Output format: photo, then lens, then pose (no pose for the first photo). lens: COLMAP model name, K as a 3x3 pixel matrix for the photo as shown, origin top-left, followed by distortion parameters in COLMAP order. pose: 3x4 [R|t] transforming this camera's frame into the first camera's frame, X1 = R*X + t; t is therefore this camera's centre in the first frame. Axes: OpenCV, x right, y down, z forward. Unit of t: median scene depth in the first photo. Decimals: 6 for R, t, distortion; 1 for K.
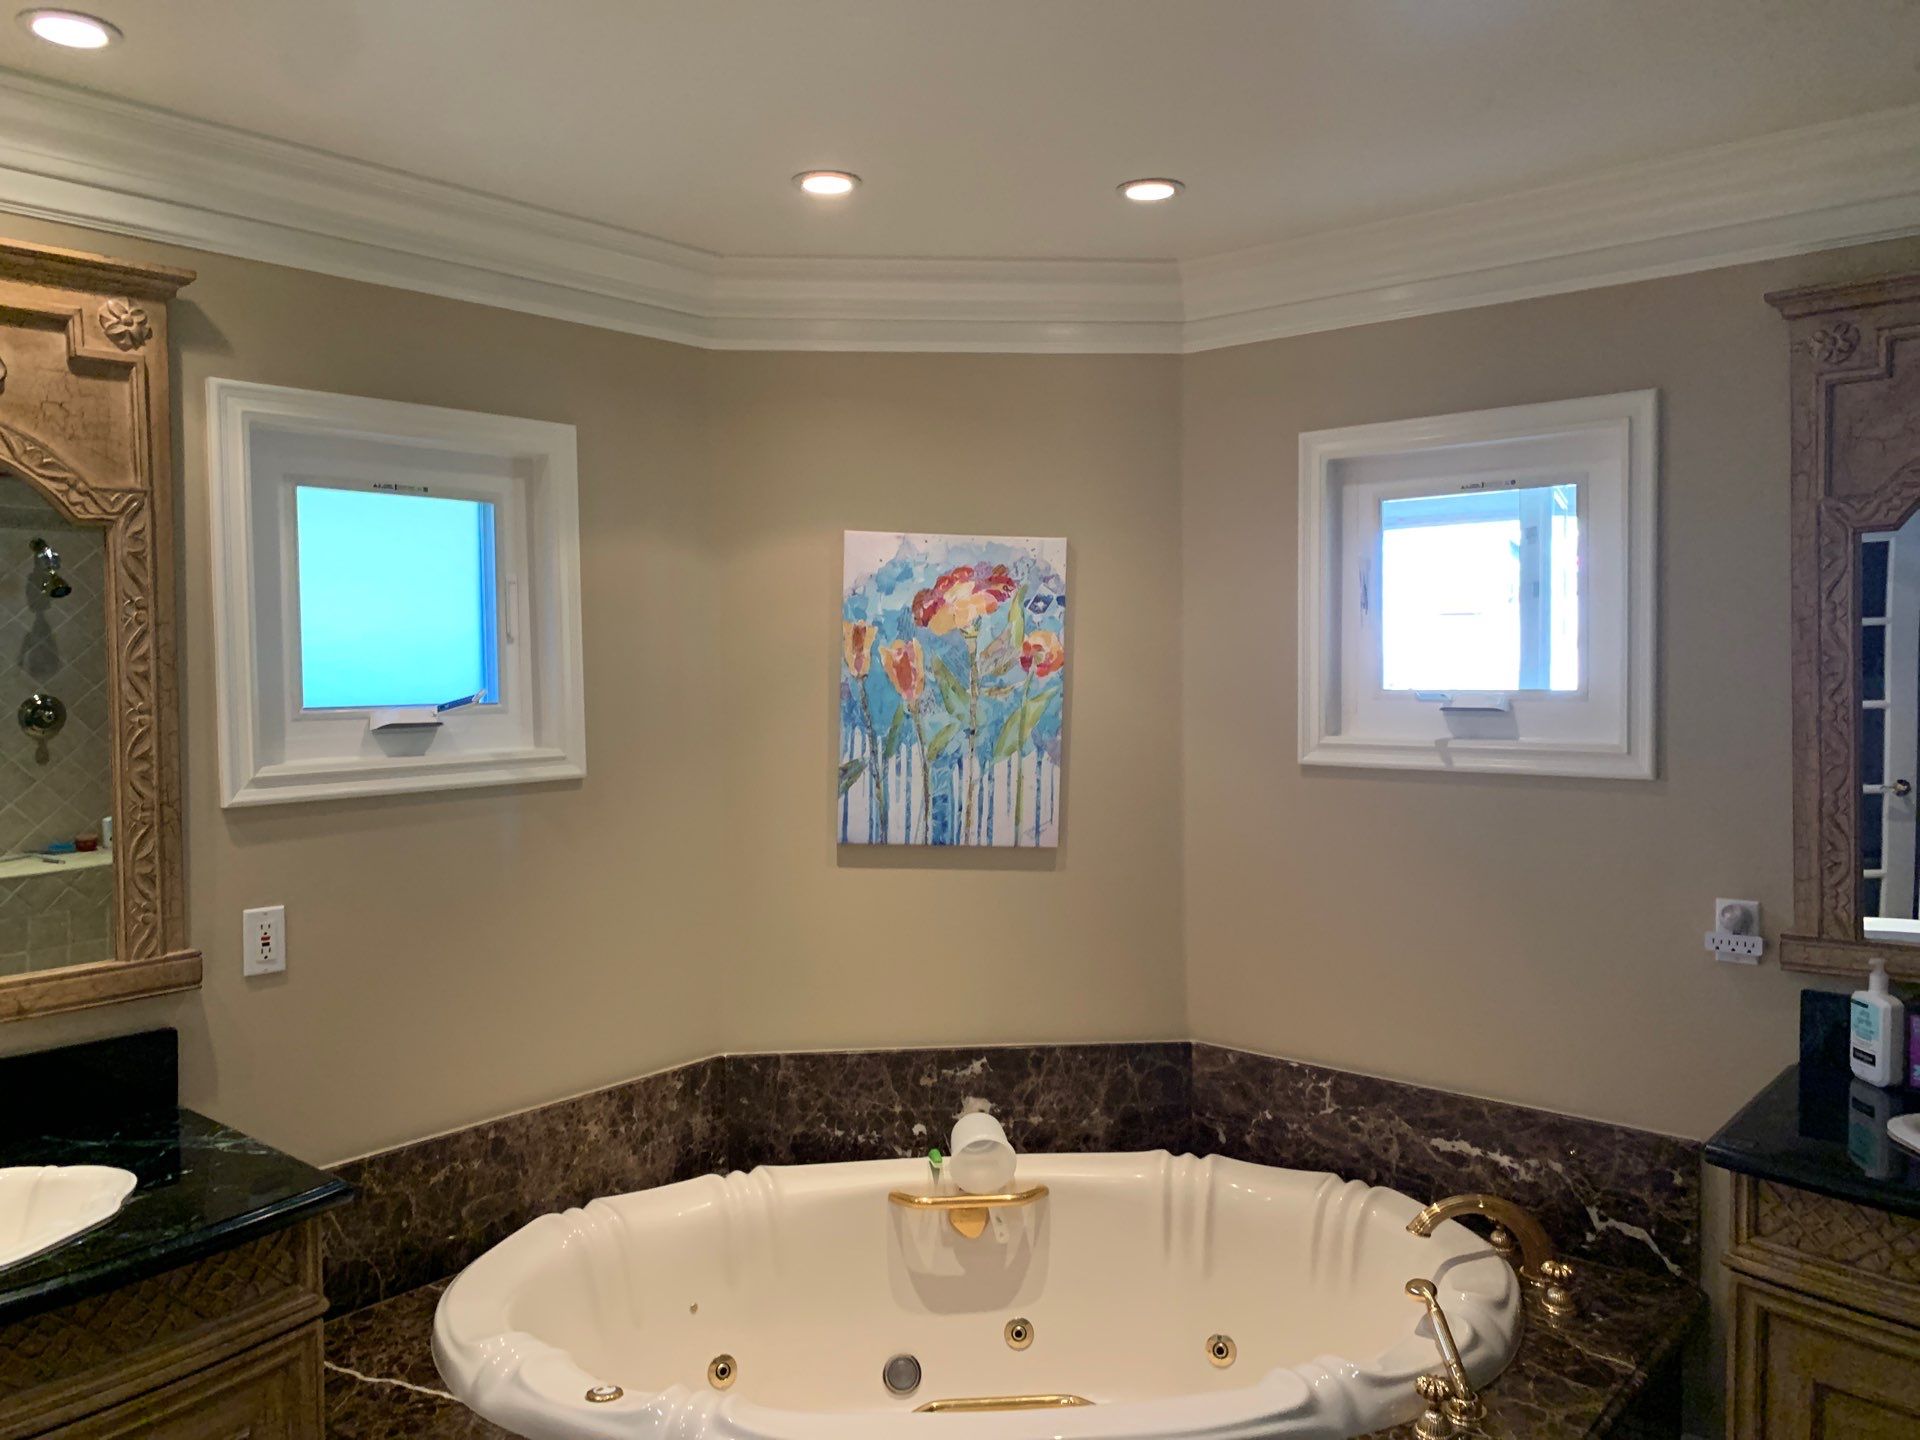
lens RADIAL K [[1275.0, 0, 960.8], [0, 1275.0, 612.7], [0, 0, 1]] dist [-0.138744, -0.000073]
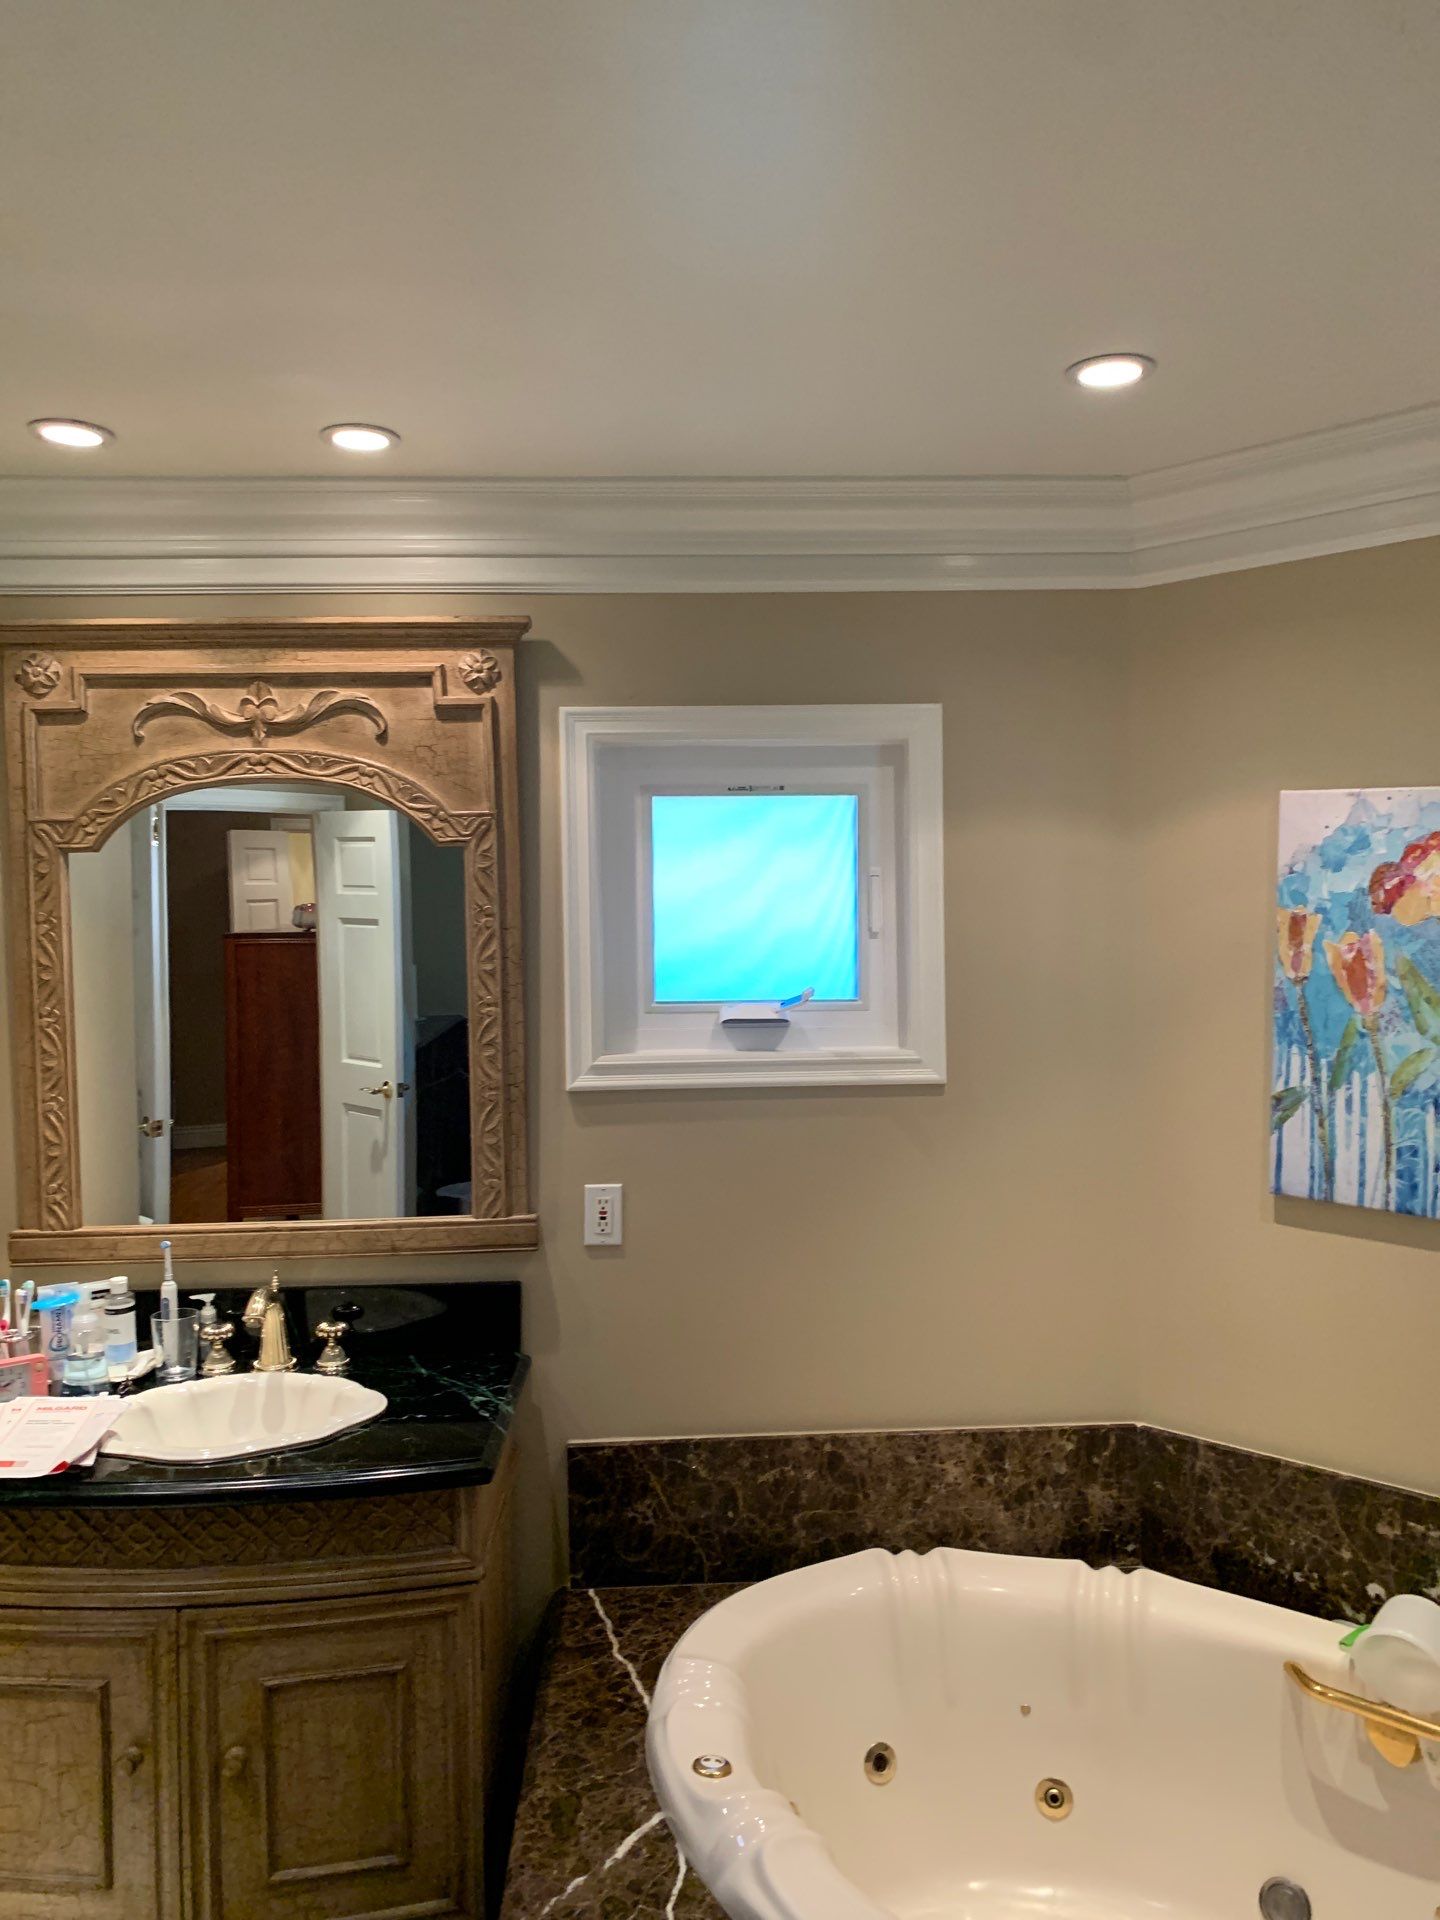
lens RADIAL K [[1254.1, 0, 720.9], [0, 1254.1, 876.8], [0, 0, 1]] dist [-0.088989, 0.002901]
pose [[0.648683, -0.025892, -0.760618, 0.284331], [0.030014, 0.999514, -0.008428, -0.017717], [0.760467, -0.017362, 0.649145, 0.276703]]
